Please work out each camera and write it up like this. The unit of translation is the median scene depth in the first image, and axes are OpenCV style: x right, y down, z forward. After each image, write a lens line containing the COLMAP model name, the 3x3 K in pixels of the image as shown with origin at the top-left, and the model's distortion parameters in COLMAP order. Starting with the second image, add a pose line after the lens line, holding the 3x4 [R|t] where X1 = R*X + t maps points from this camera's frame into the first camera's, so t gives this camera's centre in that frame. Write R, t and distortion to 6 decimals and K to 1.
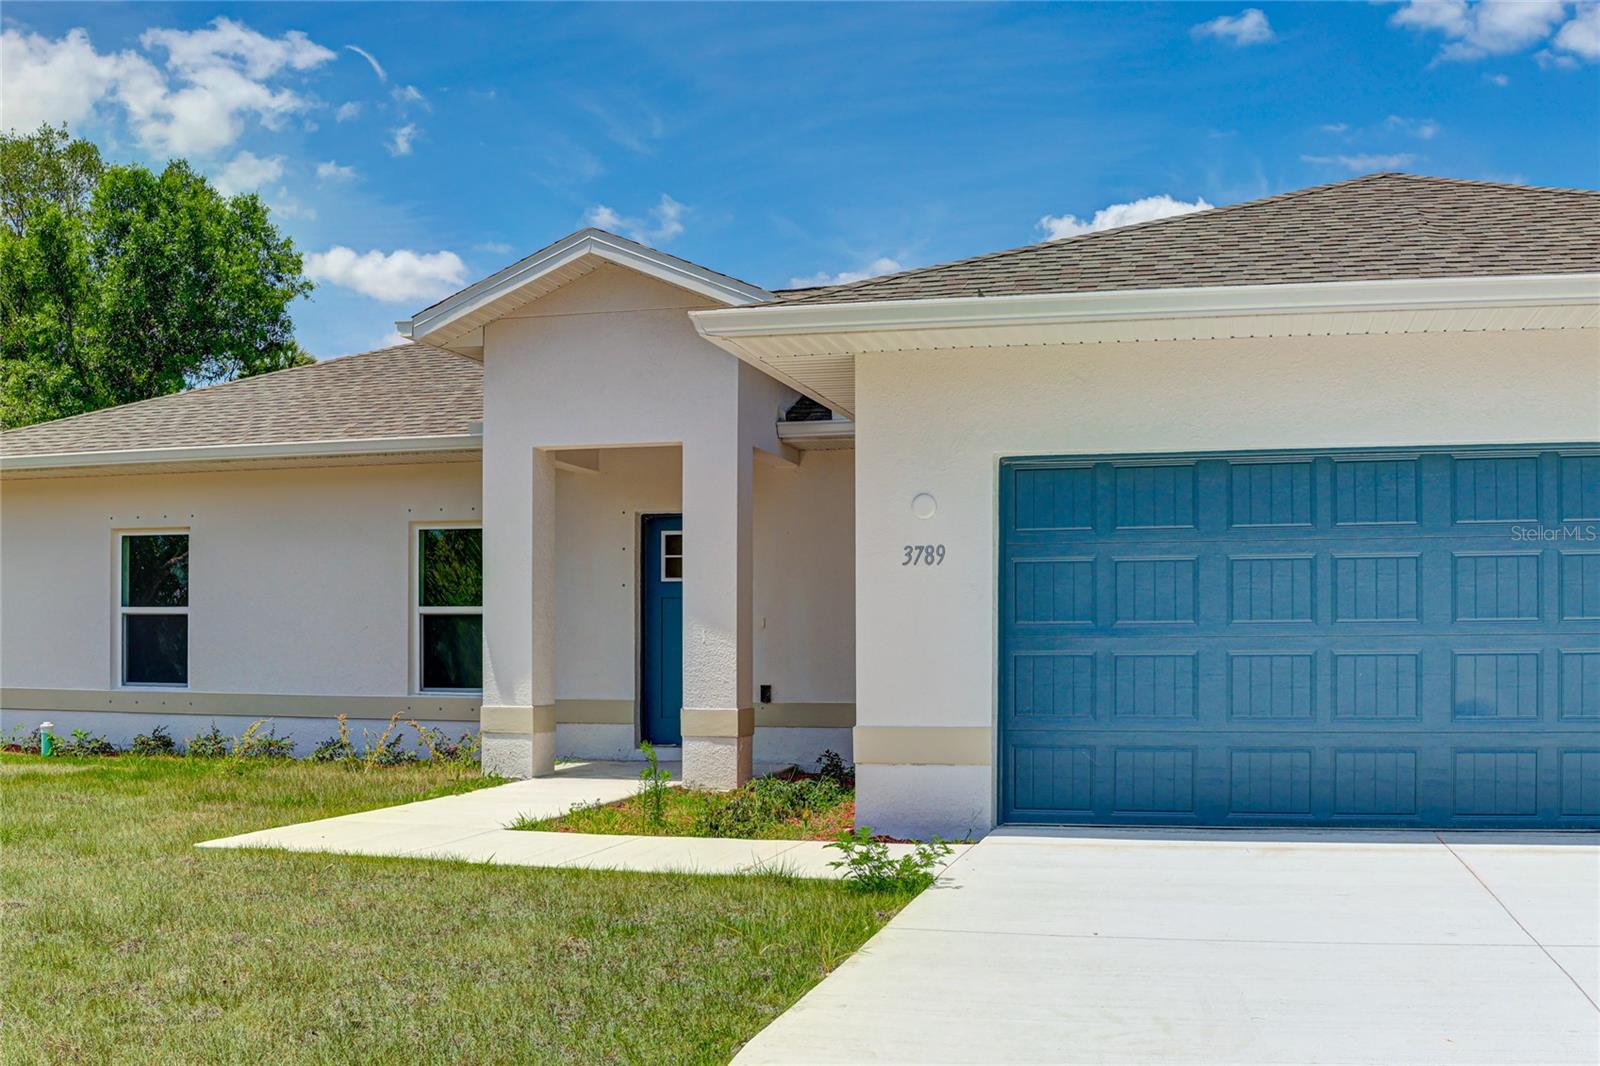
lens RADIAL K [[1684.1, 0, 800.0], [0, 1684.1, 533.0], [0, 0, 1]] dist [-0.160981, -0.005119]
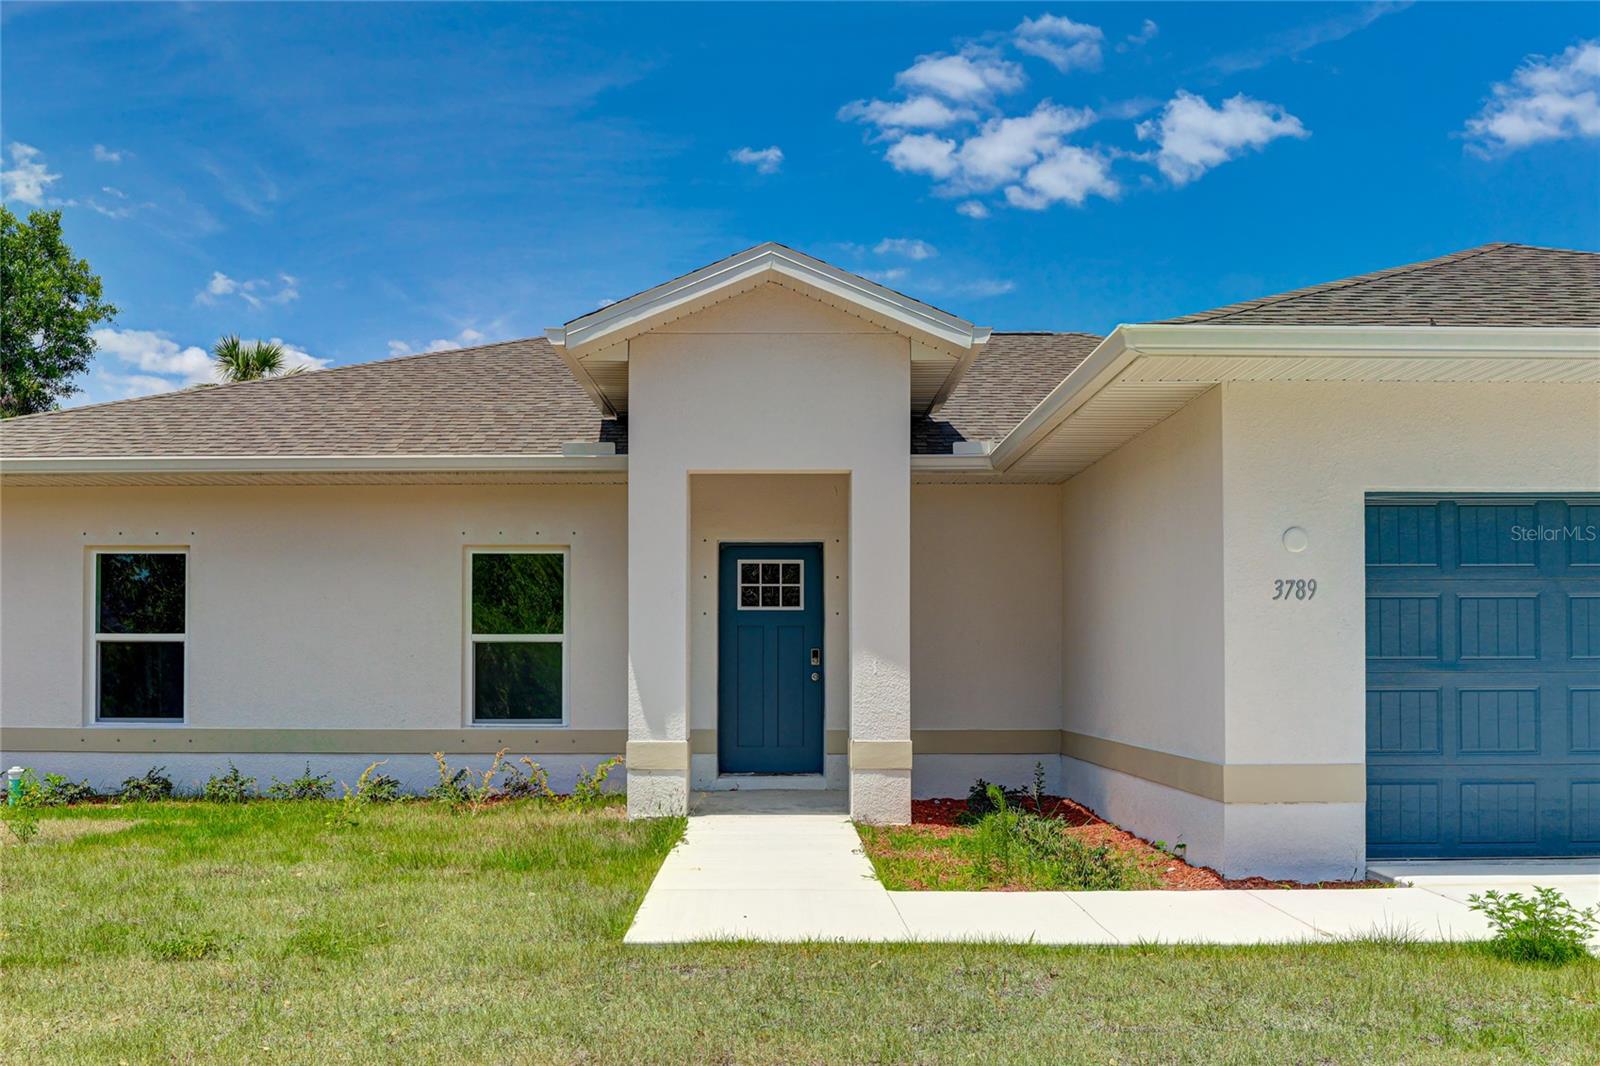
lens RADIAL K [[1389.0, 0, 782.6], [0, 1389.0, 564.9], [0, 0, 1]] dist [-0.045019, 0.001519]
pose [[0.963612, 0.017156, 0.266754, -0.273835], [-0.016949, 0.999852, -0.003080, 0.004013], [-0.266768, -0.001553, 0.963760, 0.191303]]
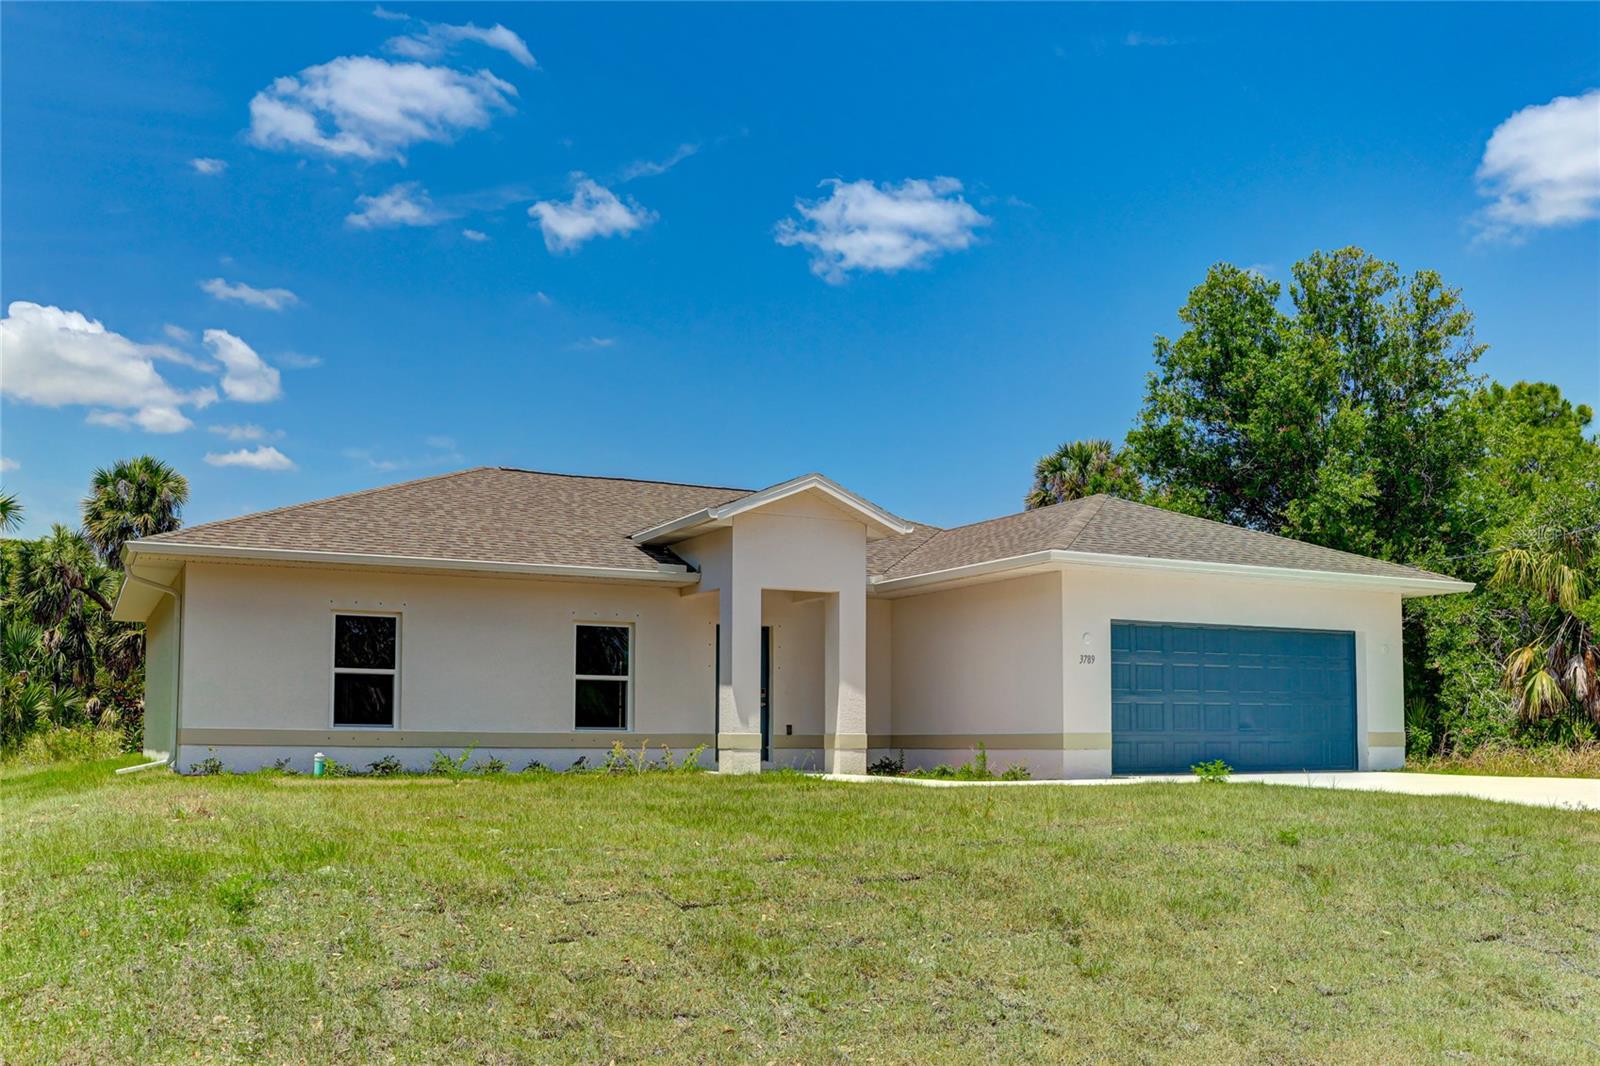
lens RADIAL K [[1445.8, 0, 772.9], [0, 1445.8, 503.1], [0, 0, 1]] dist [-0.064695, -0.001513]
pose [[0.739167, 0.111432, 0.664240, -1.018990], [-0.048965, 0.992500, -0.112011, 0.027530], [-0.671739, 0.050270, 0.739080, -0.125442]]
